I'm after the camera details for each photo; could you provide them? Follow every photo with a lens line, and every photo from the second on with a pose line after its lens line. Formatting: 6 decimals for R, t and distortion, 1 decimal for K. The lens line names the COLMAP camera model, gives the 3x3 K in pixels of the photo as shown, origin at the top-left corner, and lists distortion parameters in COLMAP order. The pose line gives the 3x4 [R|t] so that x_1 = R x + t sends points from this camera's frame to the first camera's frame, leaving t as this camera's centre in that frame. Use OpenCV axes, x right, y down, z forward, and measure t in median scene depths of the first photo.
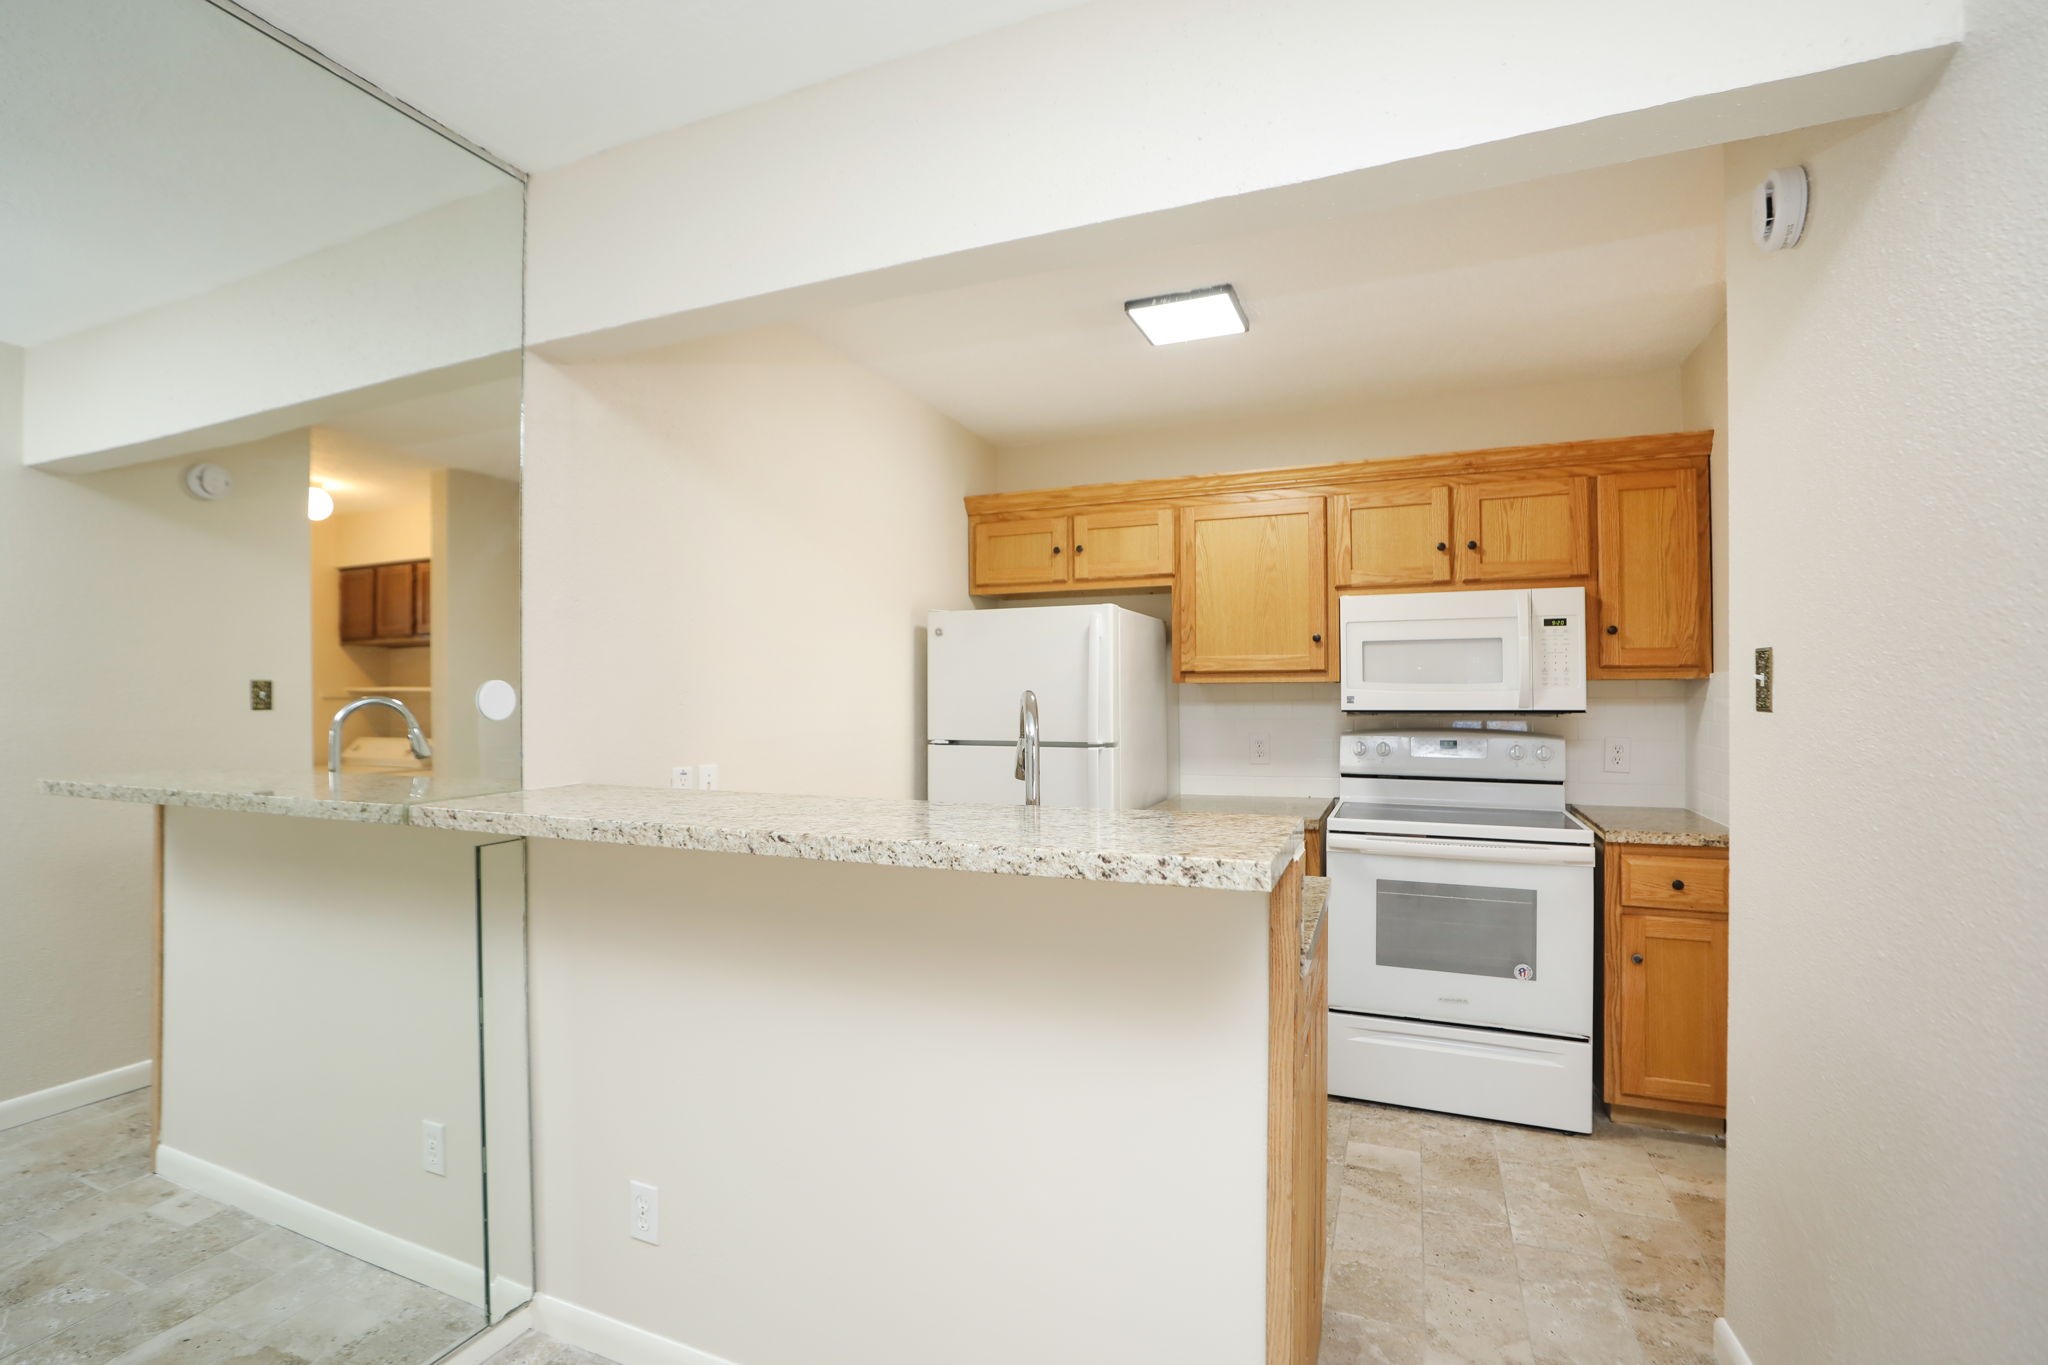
lens RADIAL K [[942.0, 0, 1023.8], [0, 942.0, 682.4], [0, 0, 1]] dist [-0.051237, 0.013968]
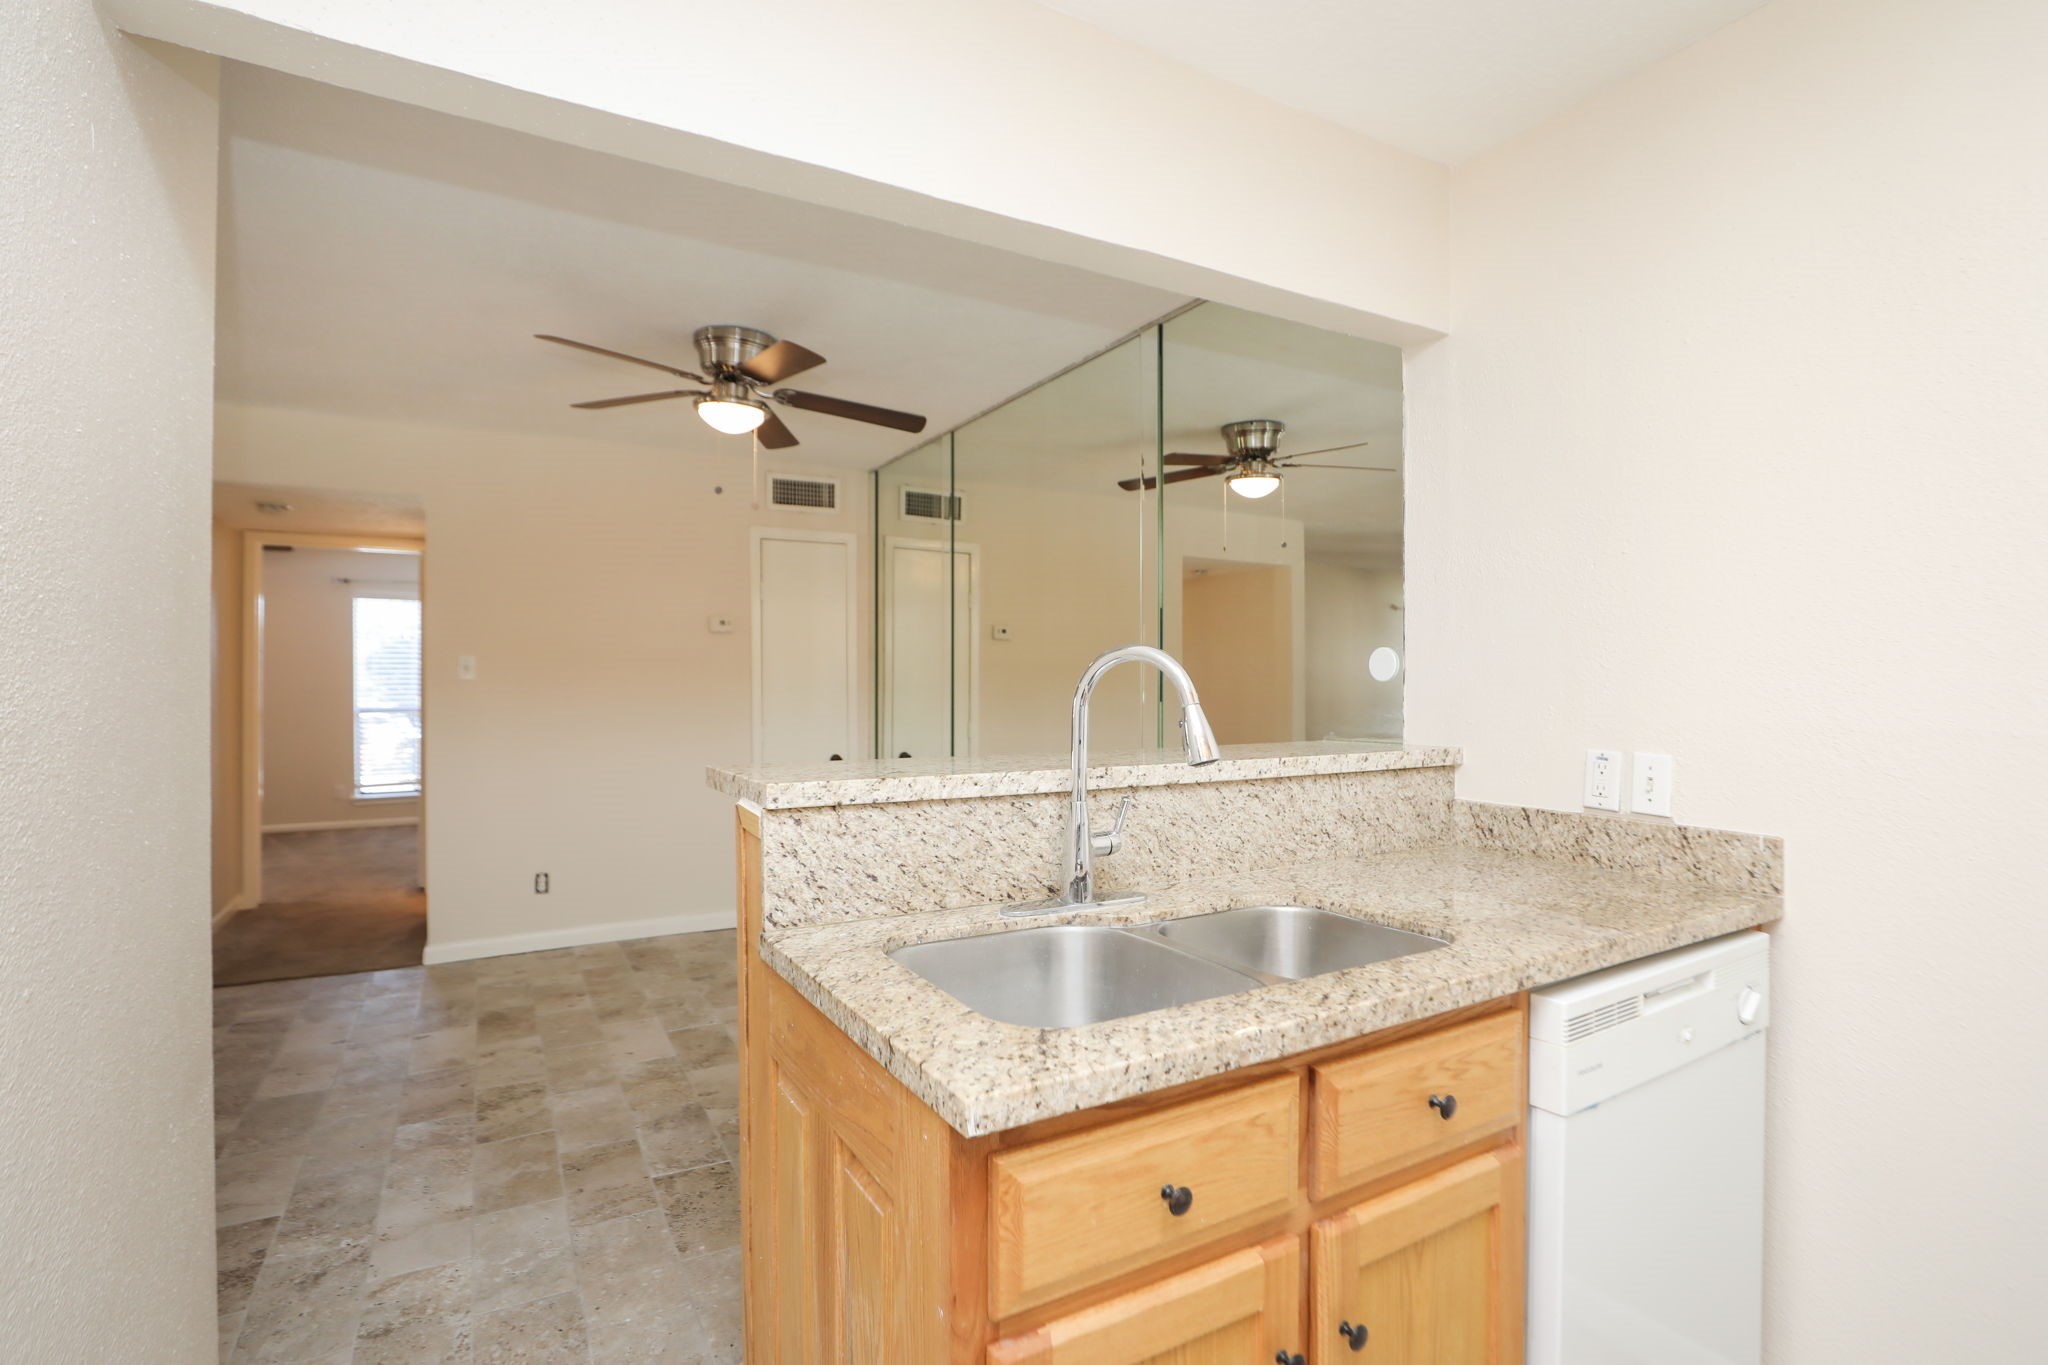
lens RADIAL K [[971.1, 0, 1021.8], [0, 971.1, 684.6], [0, 0, 1]] dist [-0.042847, 0.005820]
pose [[-0.618710, 0.005138, -0.785602, 0.385706], [0.010979, 0.999938, -0.002107, 0.023355], [0.785543, -0.009929, -0.618728, 0.784248]]
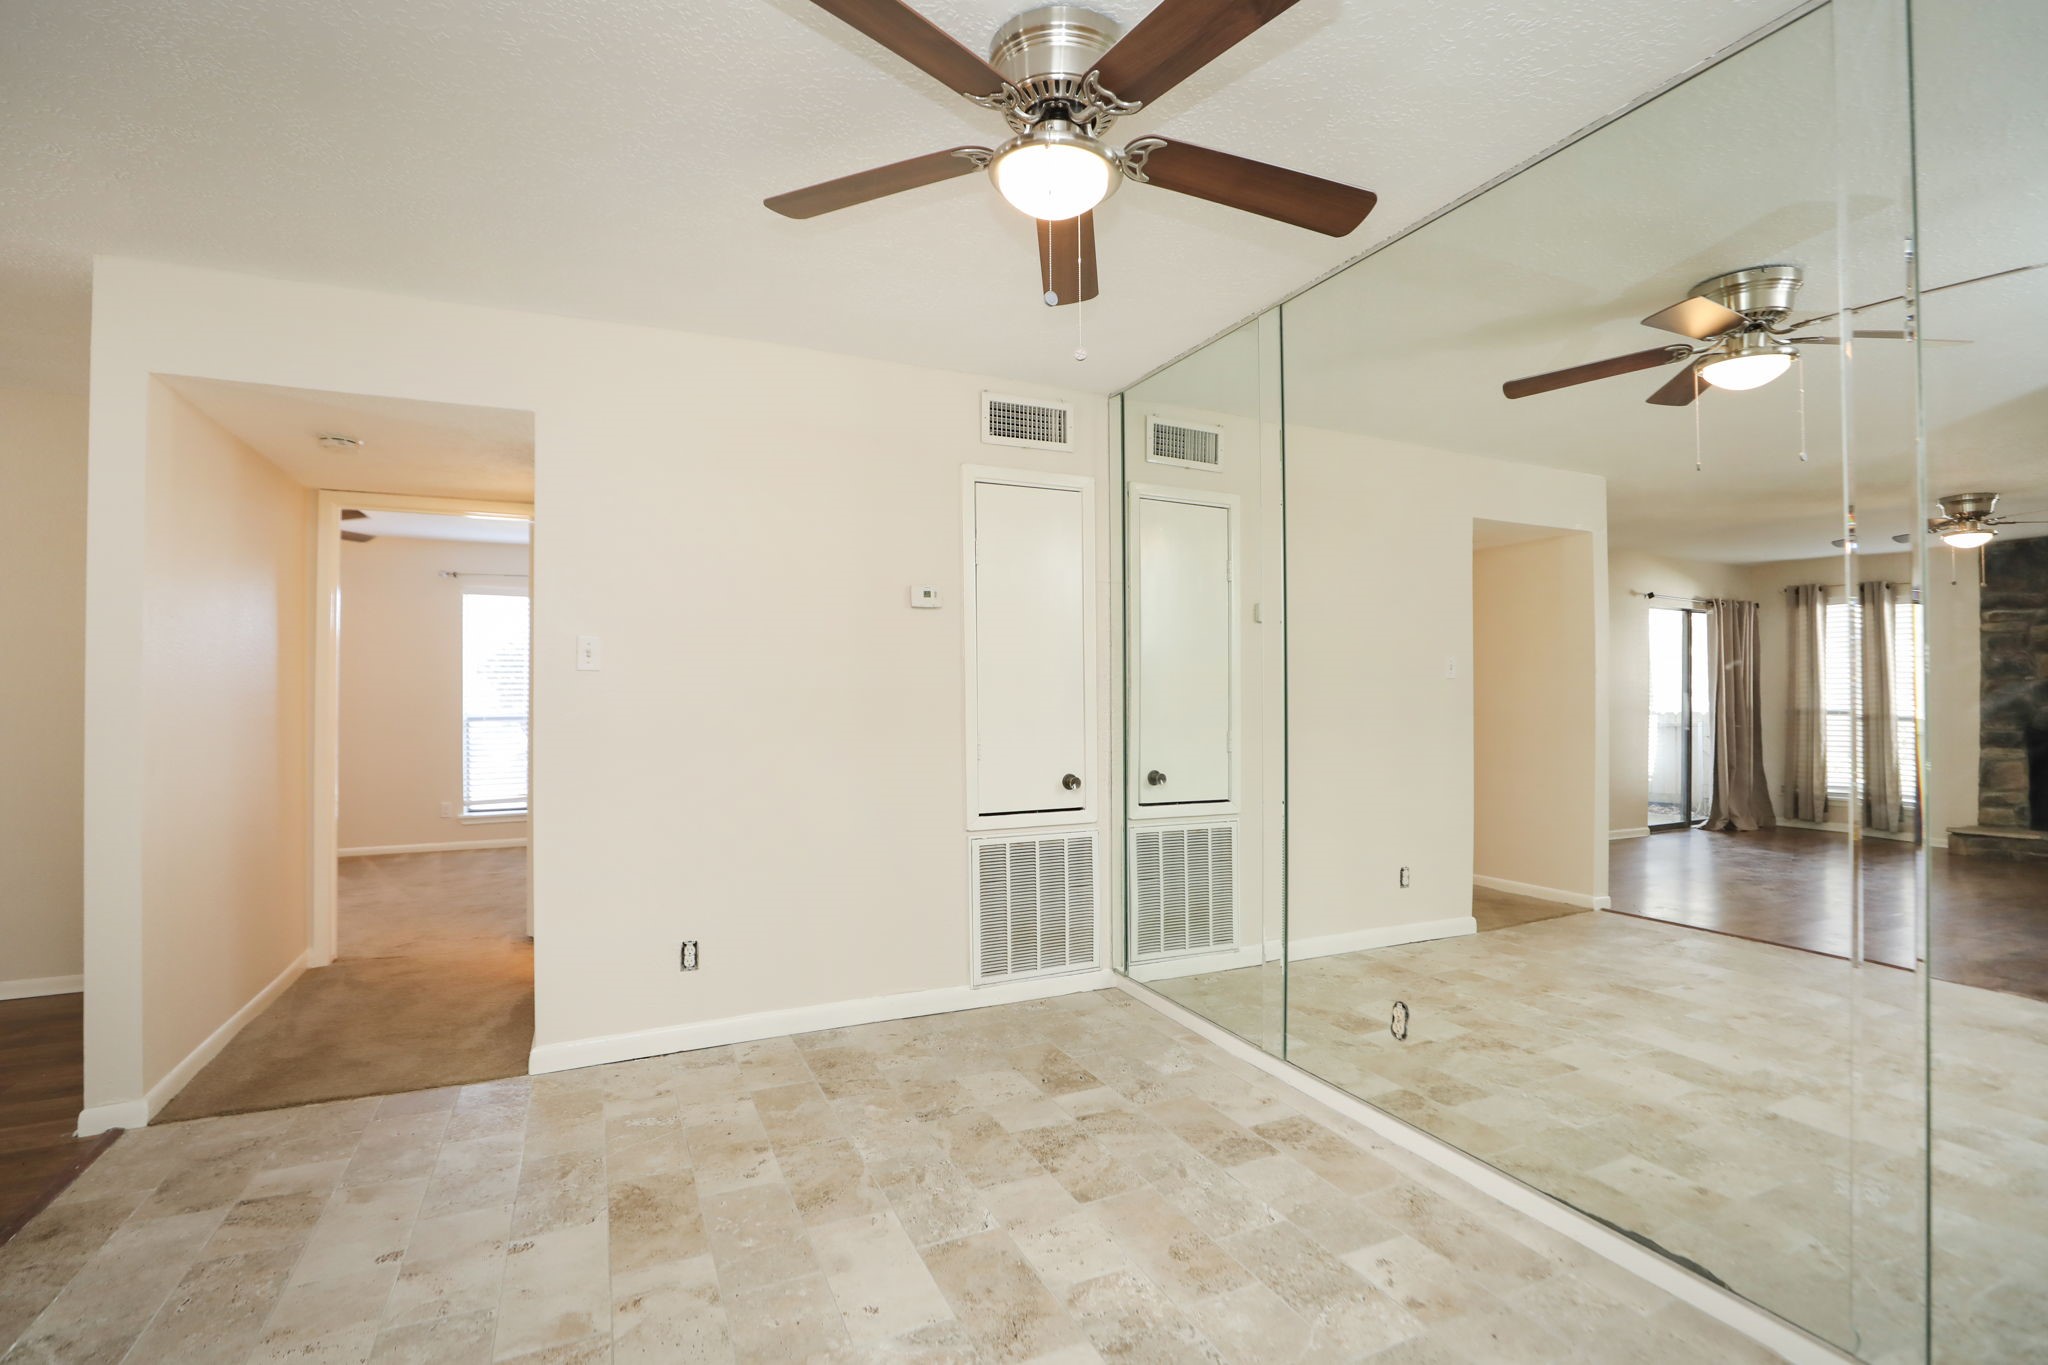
lens RADIAL K [[921.7, 0, 1022.2], [0, 921.7, 691.7], [0, 0, 1]] dist [-0.039751, 0.009441]
pose [[-0.674826, 0.005634, -0.737955, 0.195343], [0.015537, 0.999858, -0.006574, 0.036975], [0.737813, -0.015901, -0.674818, 0.286754]]
